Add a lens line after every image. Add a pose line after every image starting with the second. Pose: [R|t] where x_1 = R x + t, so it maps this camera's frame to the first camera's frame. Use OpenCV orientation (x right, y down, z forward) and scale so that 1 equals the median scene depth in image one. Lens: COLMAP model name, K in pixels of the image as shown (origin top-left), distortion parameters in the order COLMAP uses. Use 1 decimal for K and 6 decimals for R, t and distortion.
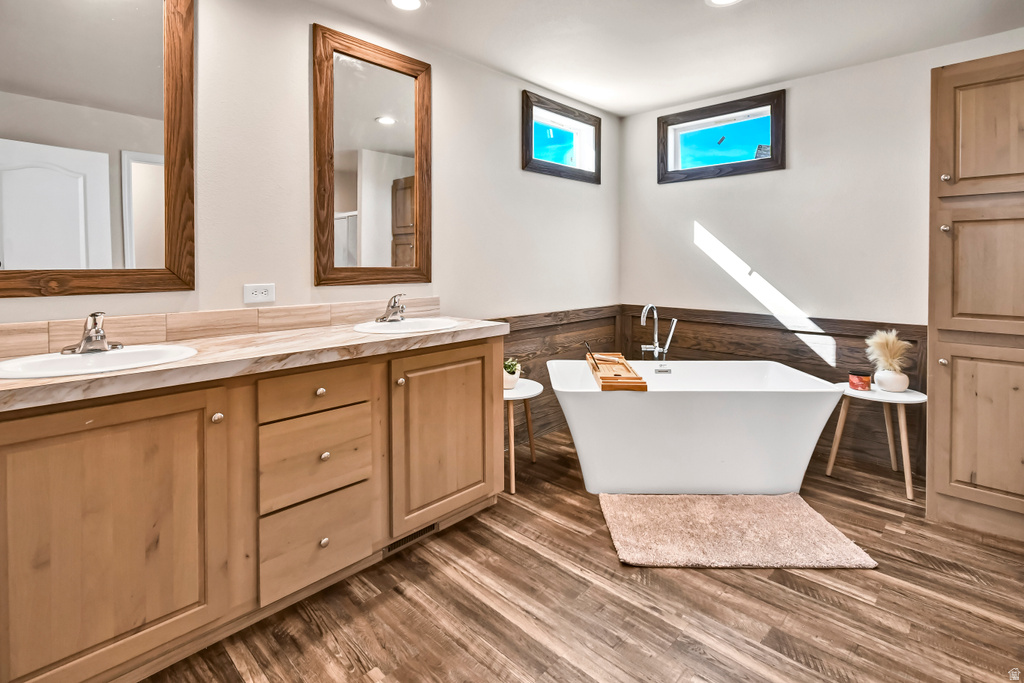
lens RADIAL K [[446.6, 0, 511.2], [0, 446.6, 267.5], [0, 0, 1]] dist [0.000445, -0.000125]
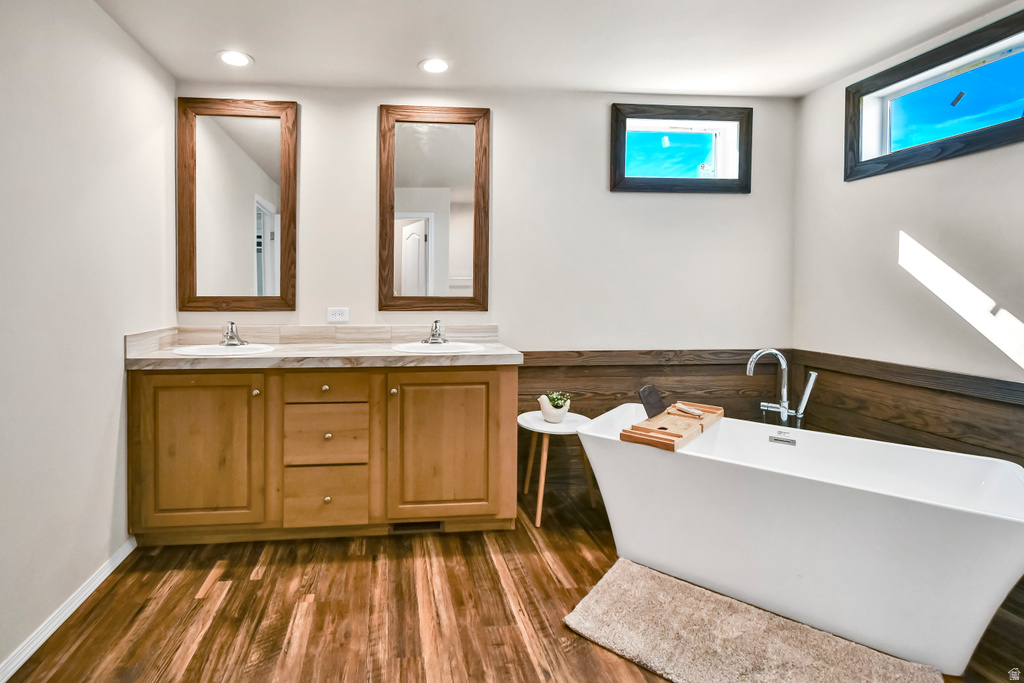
lens RADIAL K [[480.4, 0, 513.0], [0, 480.4, 297.4], [0, 0, 1]] dist [0.002273, -0.001541]
pose [[0.792689, 0.010612, -0.609533, 0.712565], [-0.008780, 0.999944, 0.005991, -0.008749], [0.609563, 0.000603, 0.792738, 0.147583]]
